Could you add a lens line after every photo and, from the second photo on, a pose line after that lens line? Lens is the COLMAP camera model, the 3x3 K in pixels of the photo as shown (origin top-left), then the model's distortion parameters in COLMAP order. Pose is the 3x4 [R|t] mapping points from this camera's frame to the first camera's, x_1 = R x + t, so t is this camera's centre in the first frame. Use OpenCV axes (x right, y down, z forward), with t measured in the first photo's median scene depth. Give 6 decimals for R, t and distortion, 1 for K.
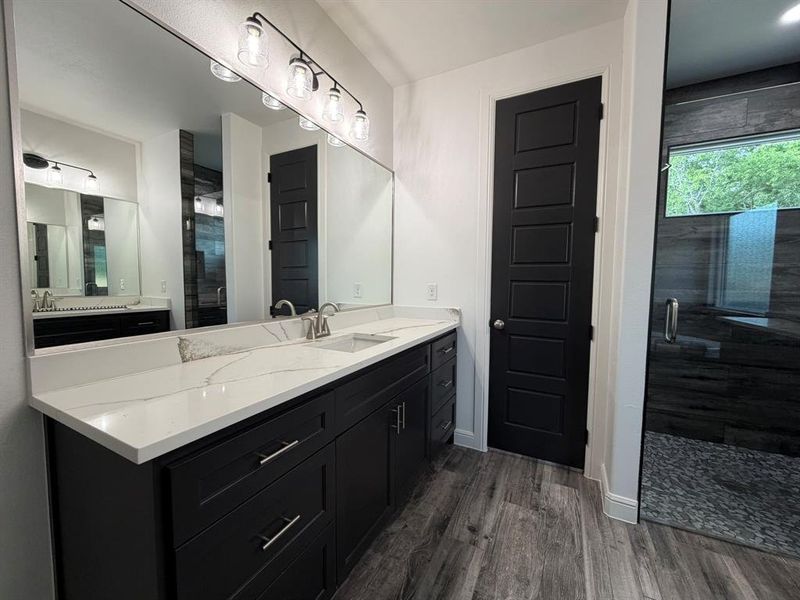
lens RADIAL K [[318.6, 0, 399.0], [0, 318.6, 300.0], [0, 0, 1]] dist [-0.002849, -0.000039]
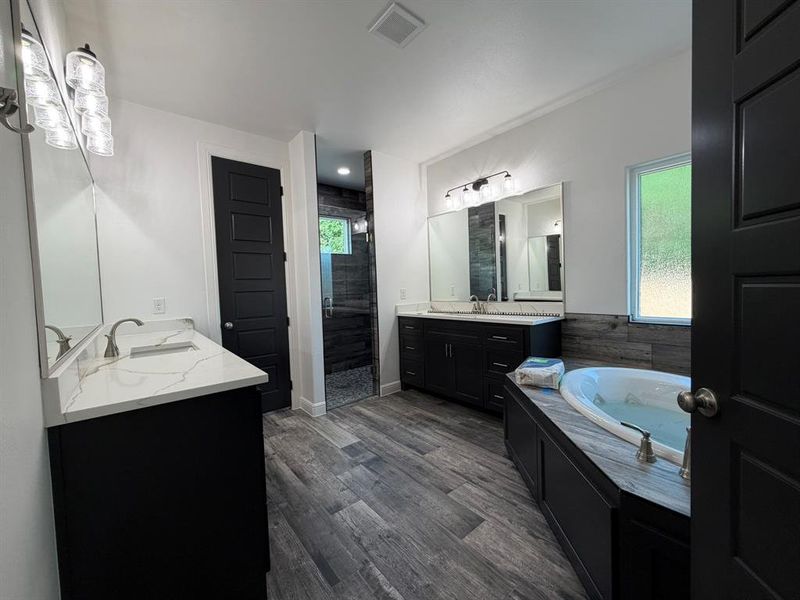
lens RADIAL K [[318.6, 0, 400.0], [0, 318.6, 301.1], [0, 0, 1]] dist [-0.002849, -0.000039]
pose [[0.380736, -0.061929, 0.922608, -0.729334], [0.095647, 0.995040, 0.027320, 0.008560], [-0.919724, 0.077843, 0.384771, -0.192913]]
